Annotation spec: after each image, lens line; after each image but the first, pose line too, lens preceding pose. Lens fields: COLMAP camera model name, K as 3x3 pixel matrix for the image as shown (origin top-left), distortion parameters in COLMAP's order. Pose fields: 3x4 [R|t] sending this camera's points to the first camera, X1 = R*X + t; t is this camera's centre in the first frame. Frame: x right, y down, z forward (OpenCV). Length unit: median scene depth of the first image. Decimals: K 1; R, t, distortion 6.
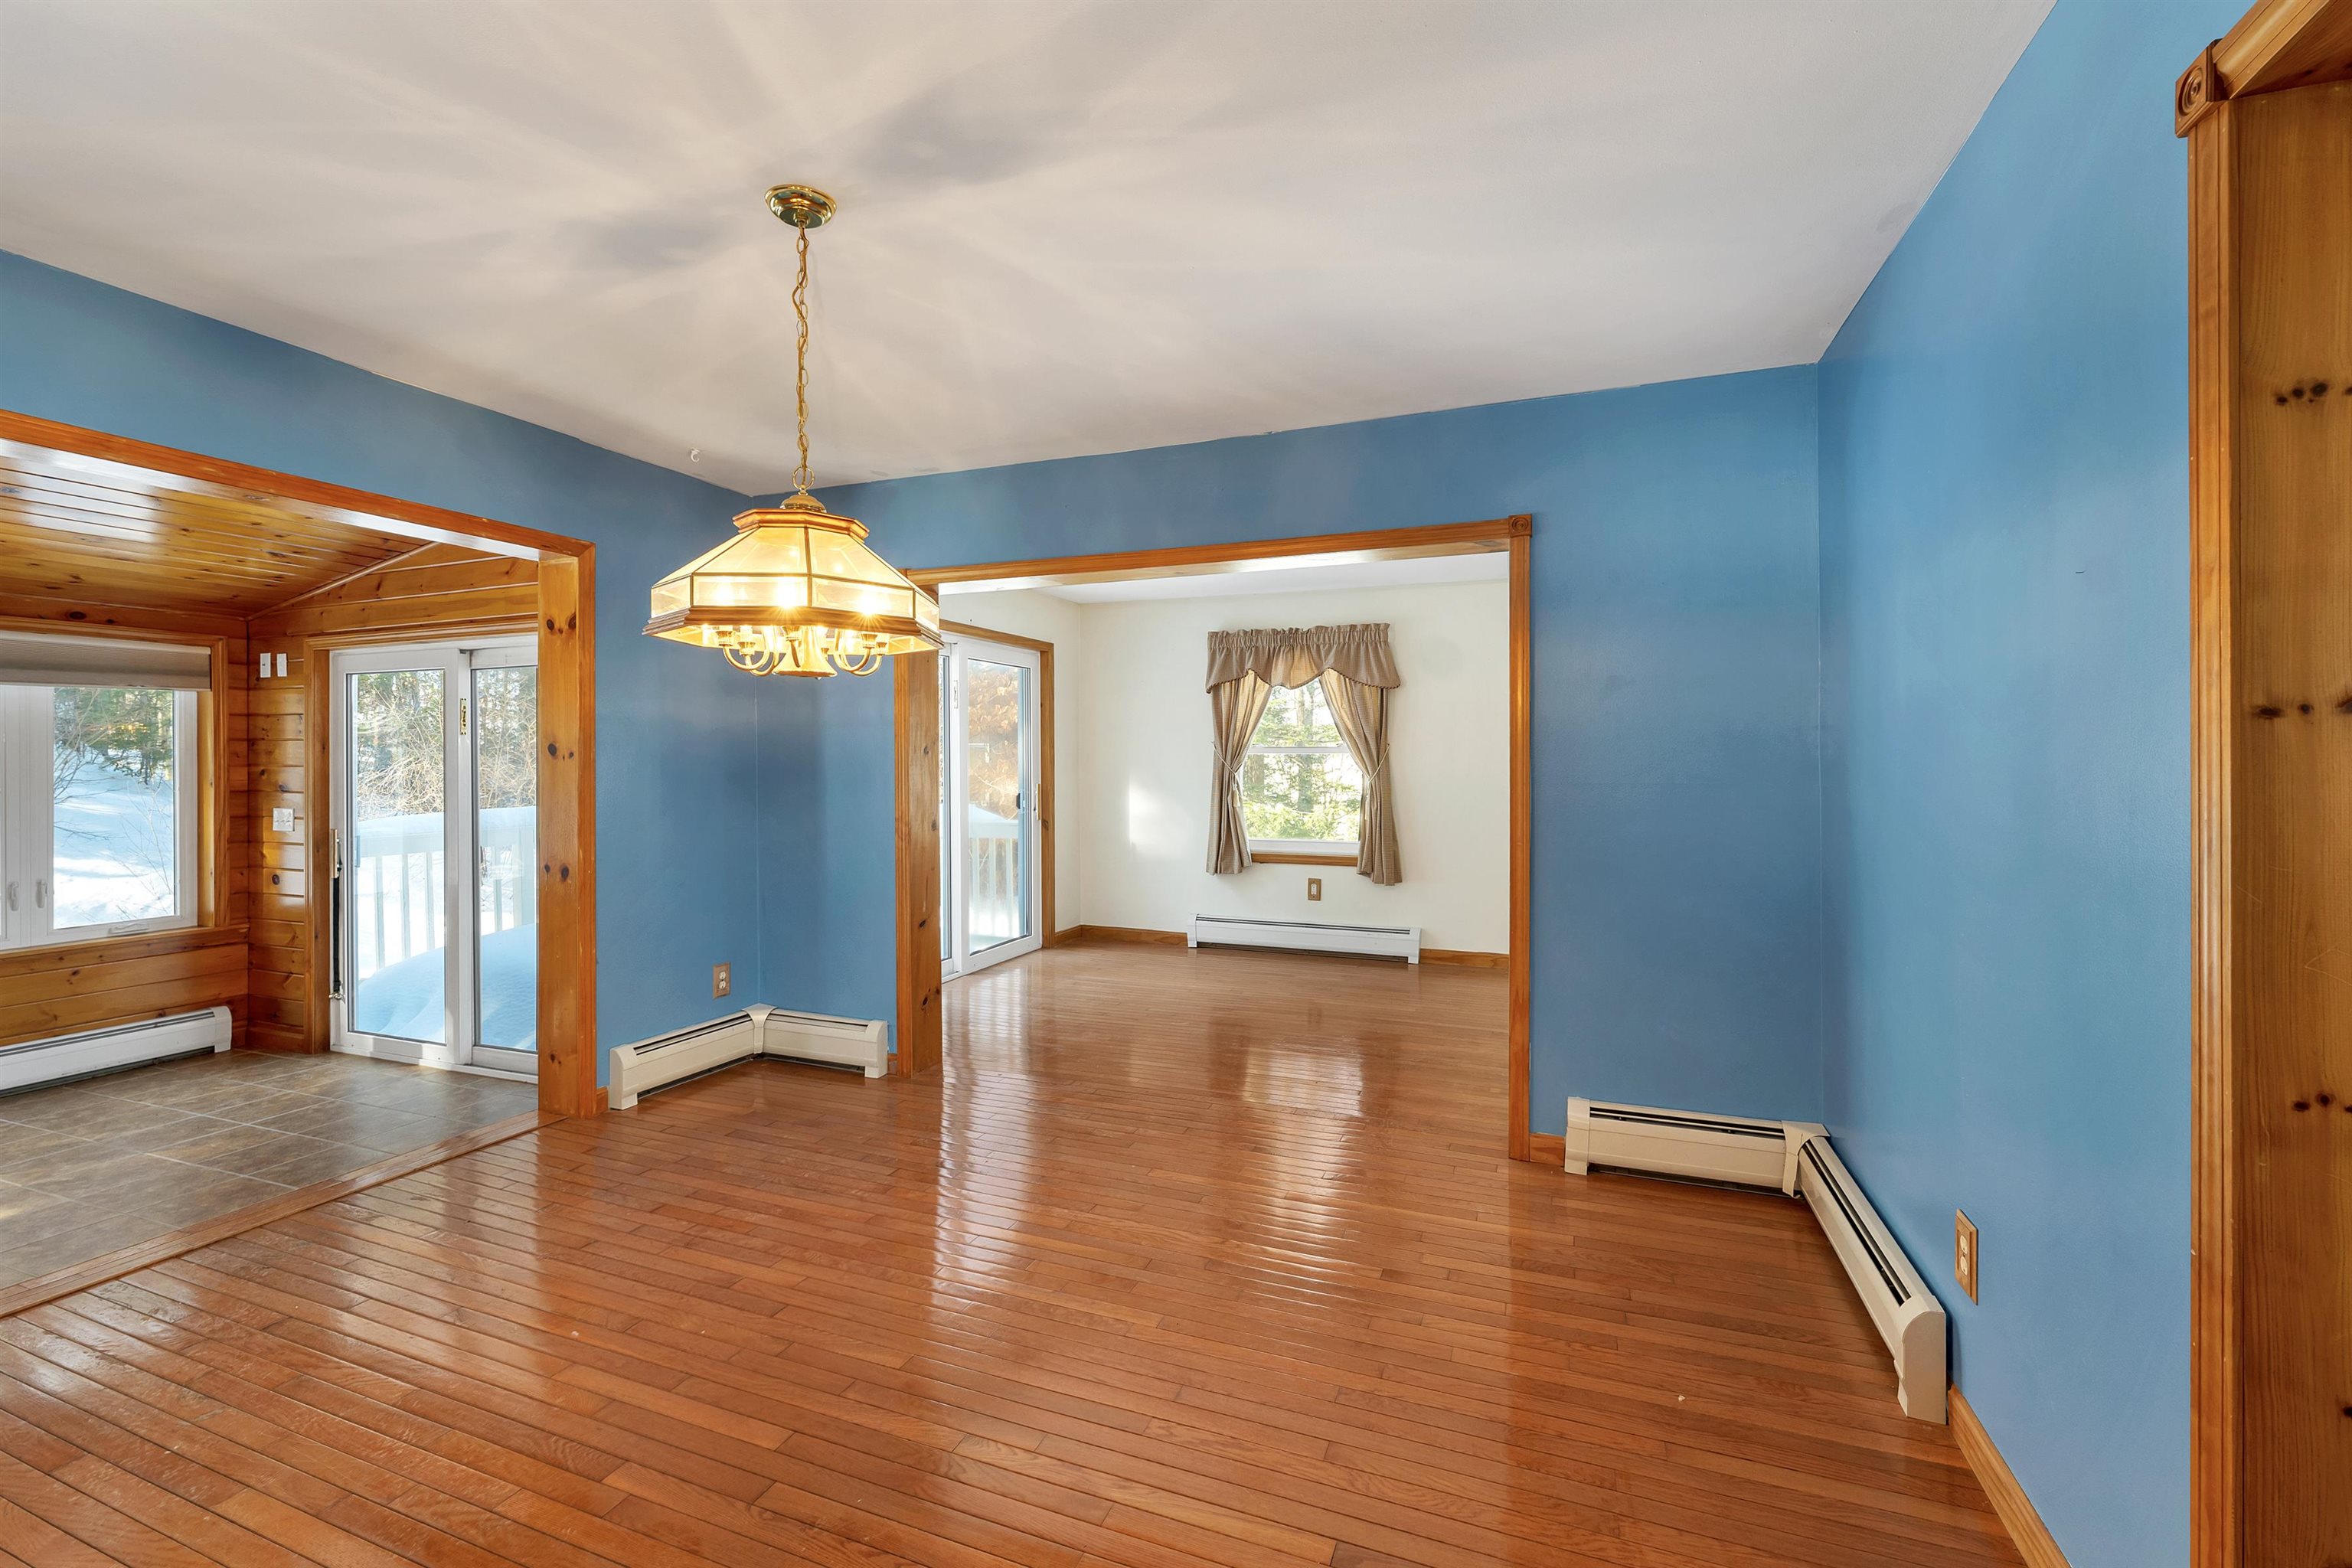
lens RADIAL K [[990.4, 0, 1163.6], [0, 990.4, 761.6], [0, 0, 1]] dist [0.001860, -0.000392]
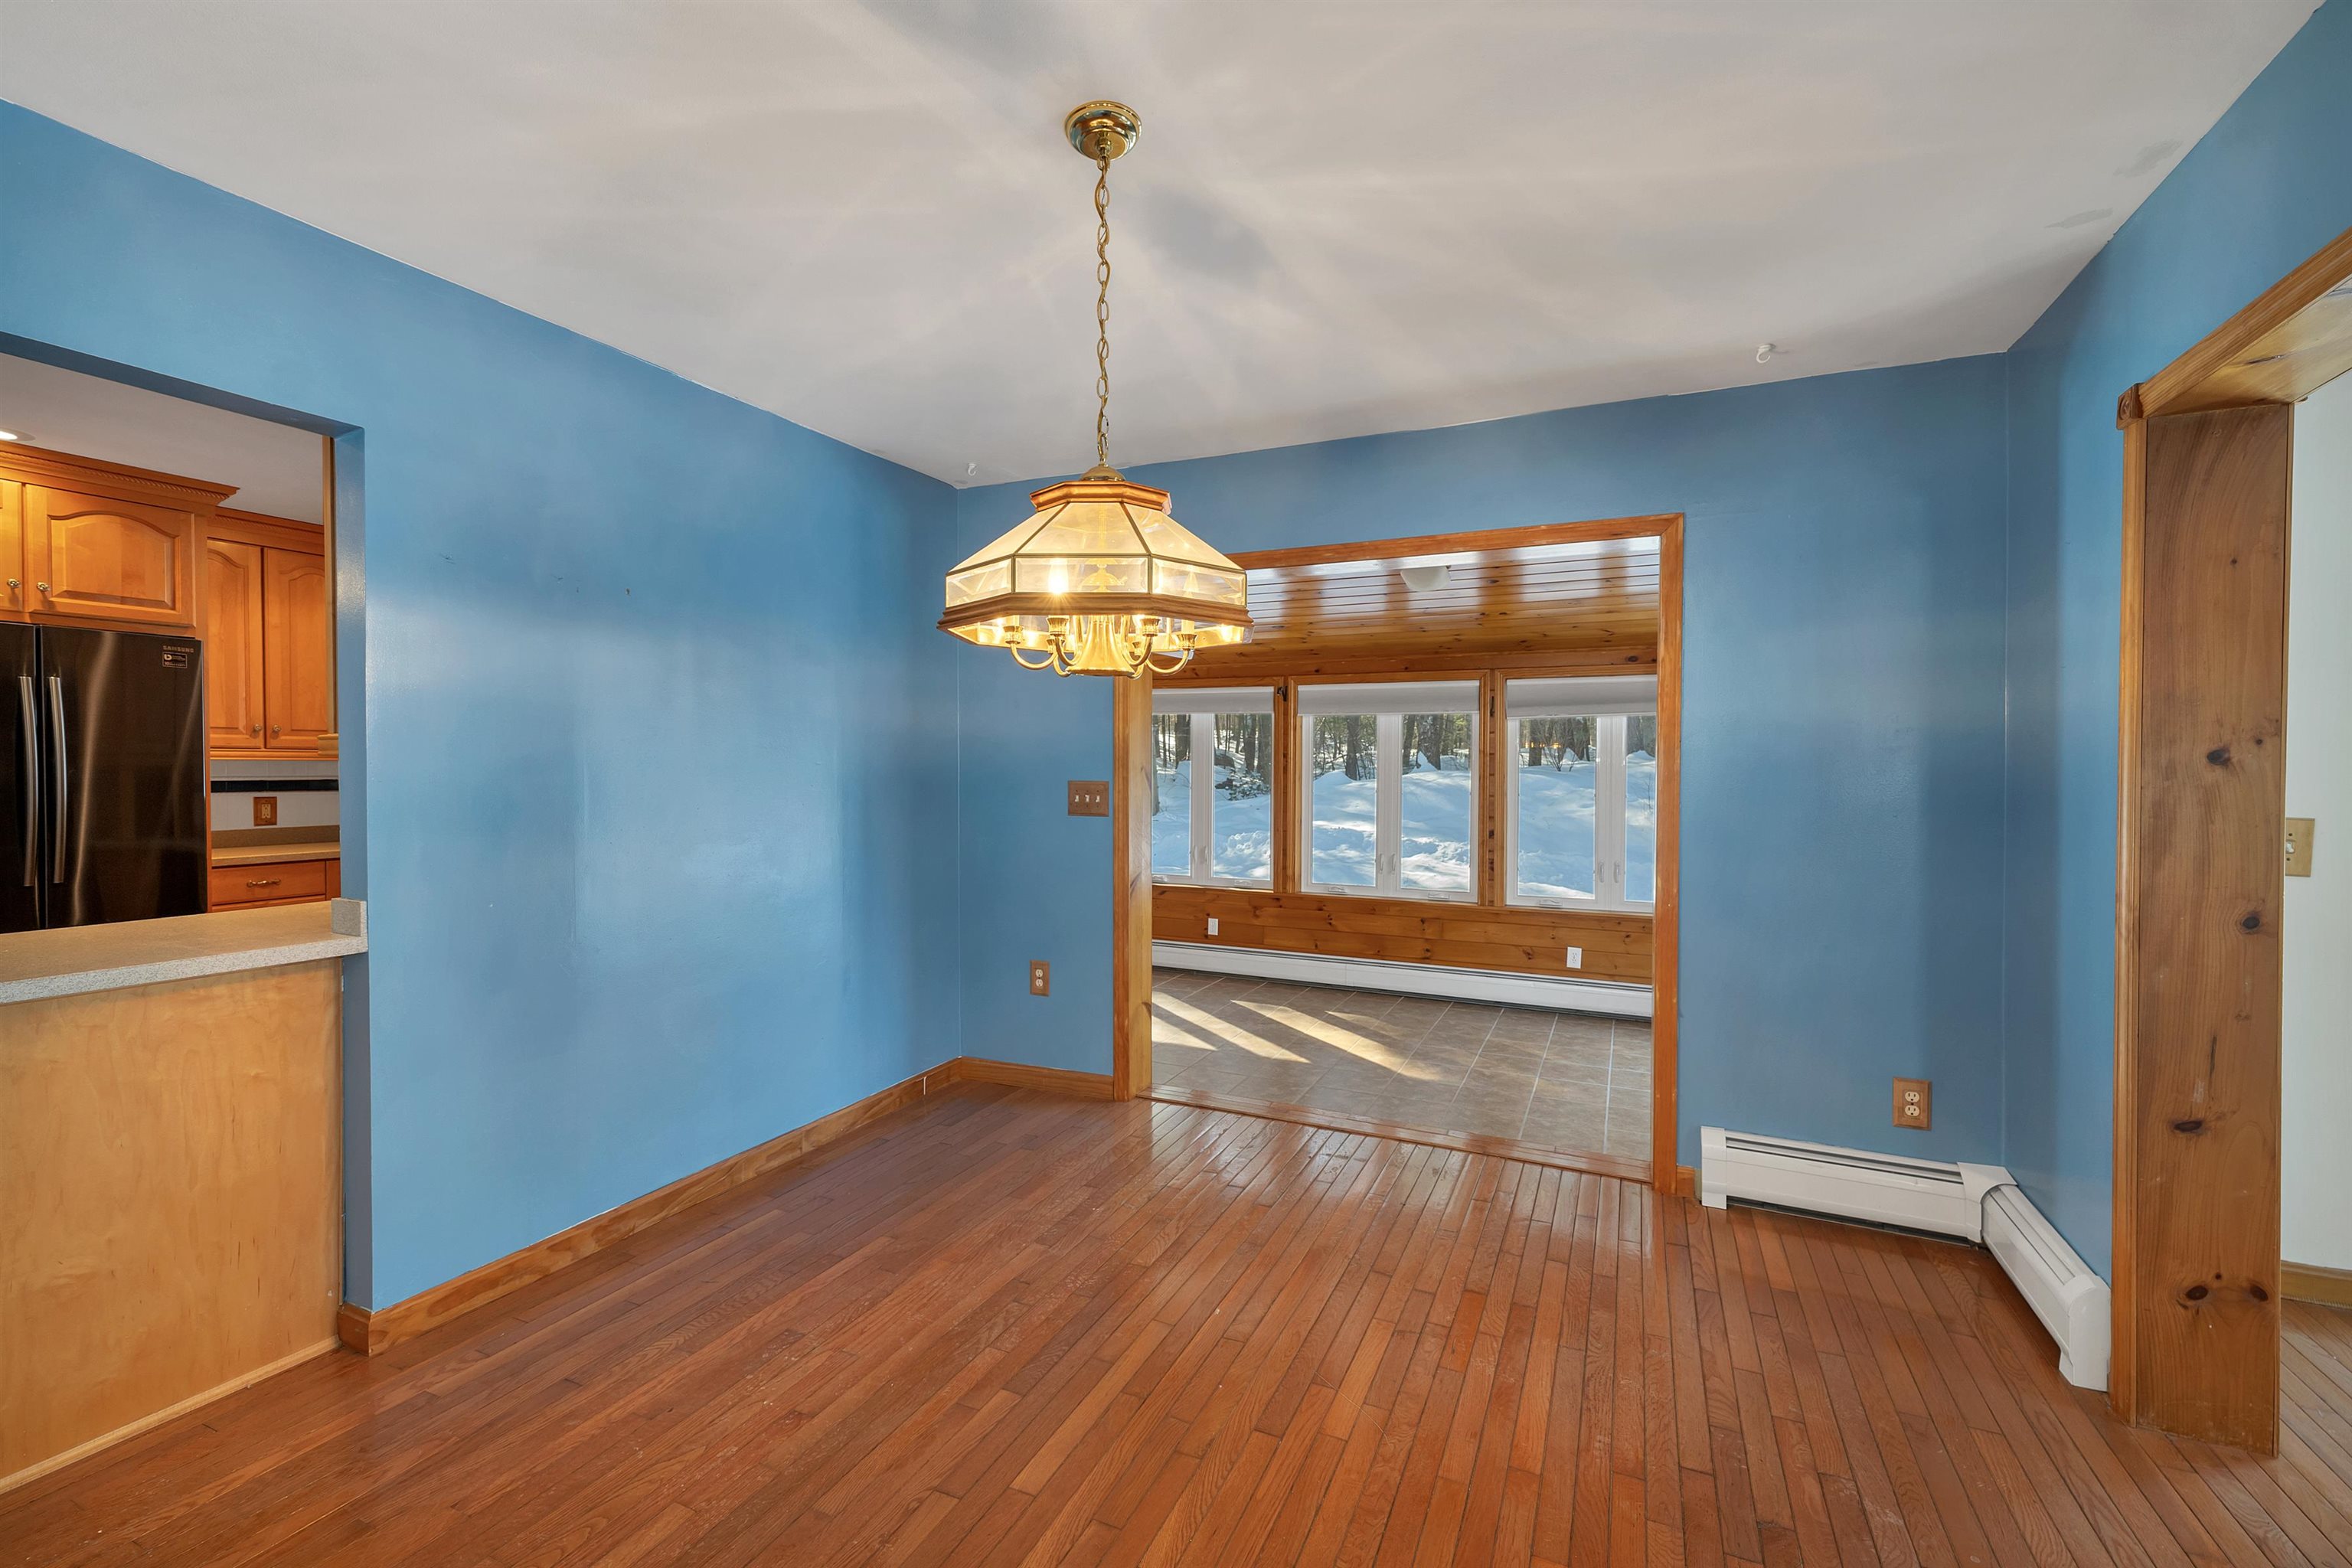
lens RADIAL K [[990.4, 0, 1177.7], [0, 990.4, 786.6], [0, 0, 1]] dist [0.001860, -0.000392]
pose [[-0.048796, 0.018727, -0.998633, 0.250930], [-0.007752, 0.999787, 0.019127, -0.002888], [0.998779, 0.008675, -0.048640, 0.549929]]
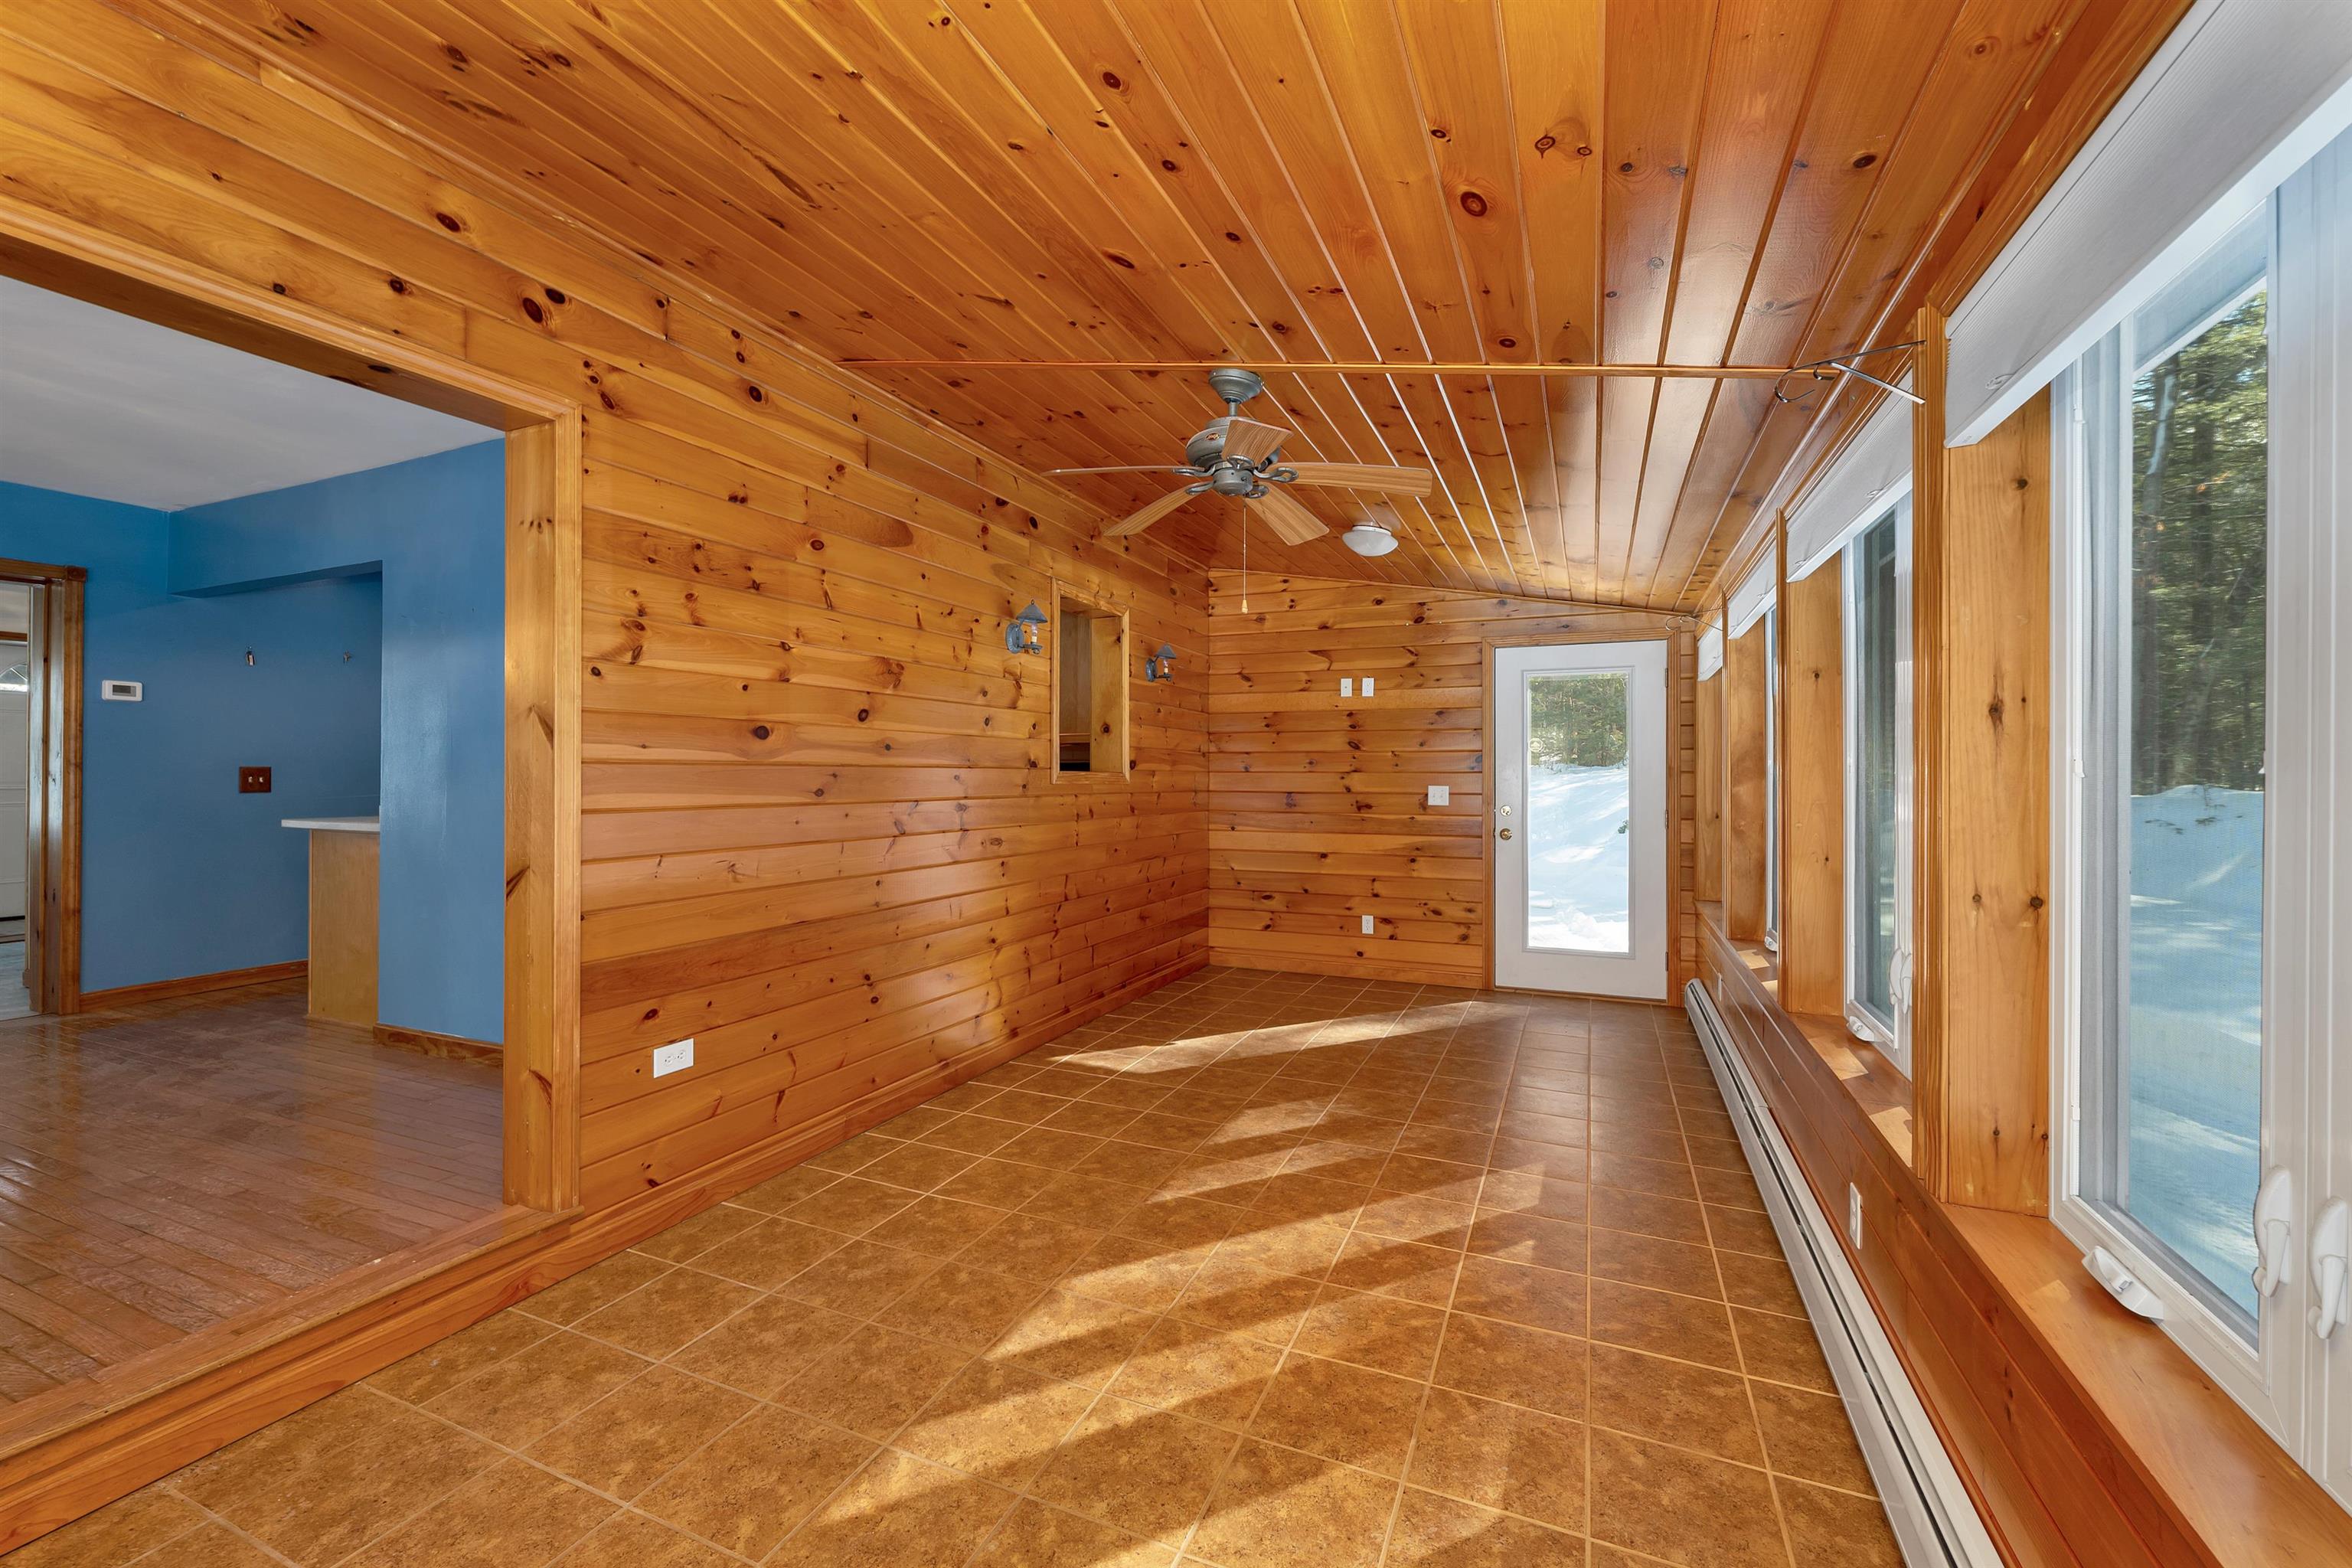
lens RADIAL K [[990.4, 0, 1196.1], [0, 990.4, 771.8], [0, 0, 1]] dist [0.001860, -0.000392]
pose [[-0.999256, -0.001633, 0.038527, -1.152602], [-0.001536, 0.999996, 0.002525, 0.037150], [-0.038531, 0.002464, -0.999254, 1.078378]]
